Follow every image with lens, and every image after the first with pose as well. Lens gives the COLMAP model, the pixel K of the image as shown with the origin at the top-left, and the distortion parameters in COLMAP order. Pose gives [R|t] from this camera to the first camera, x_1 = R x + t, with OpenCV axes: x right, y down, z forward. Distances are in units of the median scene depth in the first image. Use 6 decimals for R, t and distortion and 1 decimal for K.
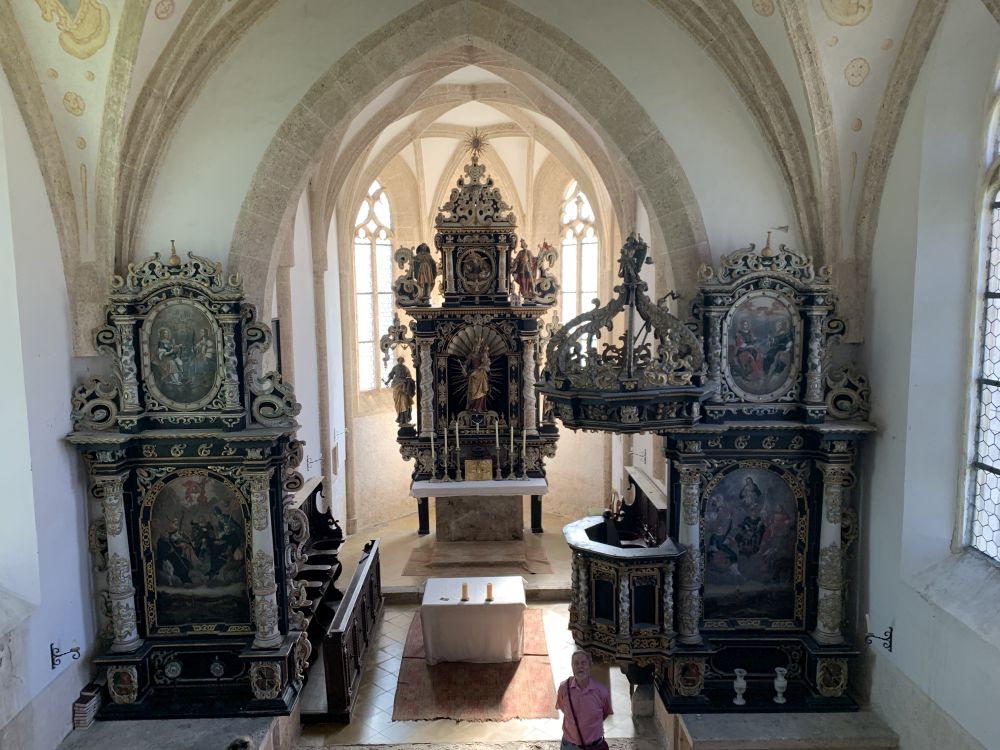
lens RADIAL K [[757.2, 0, 493.1], [0, 757.2, 380.0], [0, 0, 1]] dist [0.022818, -0.027419]
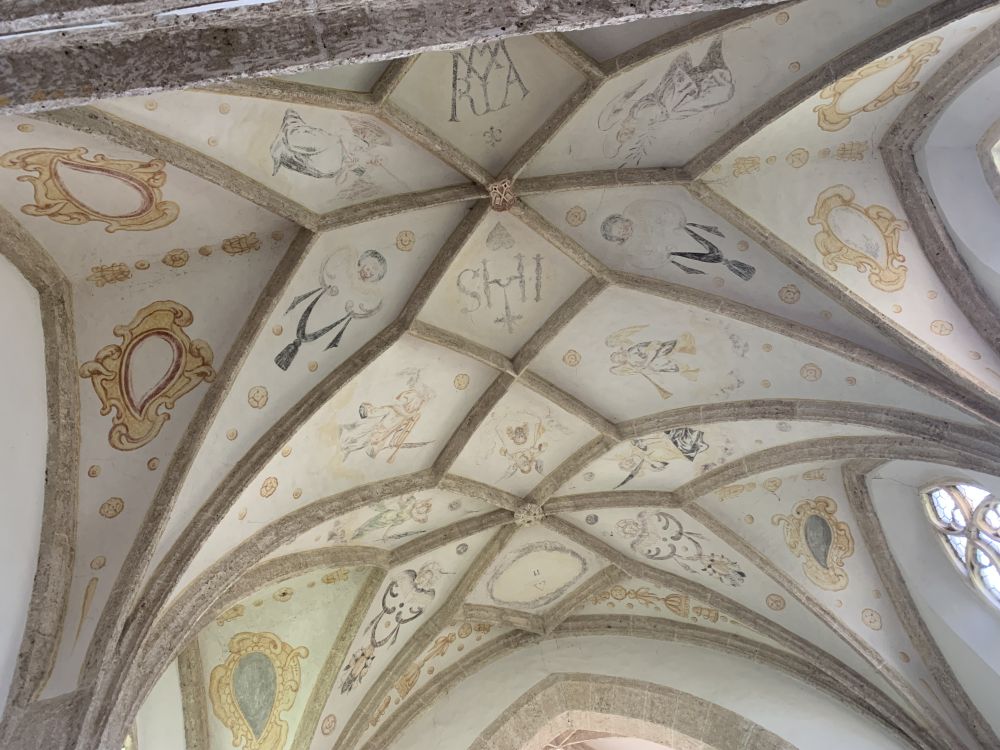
lens RADIAL K [[757.2, 0, 506.1], [0, 757.2, 364.8], [0, 0, 1]] dist [0.022818, -0.027419]
pose [[0.967362, -0.203372, 0.151165, -0.195502], [0.210464, 0.312601, -0.926275, 0.456968], [0.141124, 0.927858, 0.345201, 0.071575]]
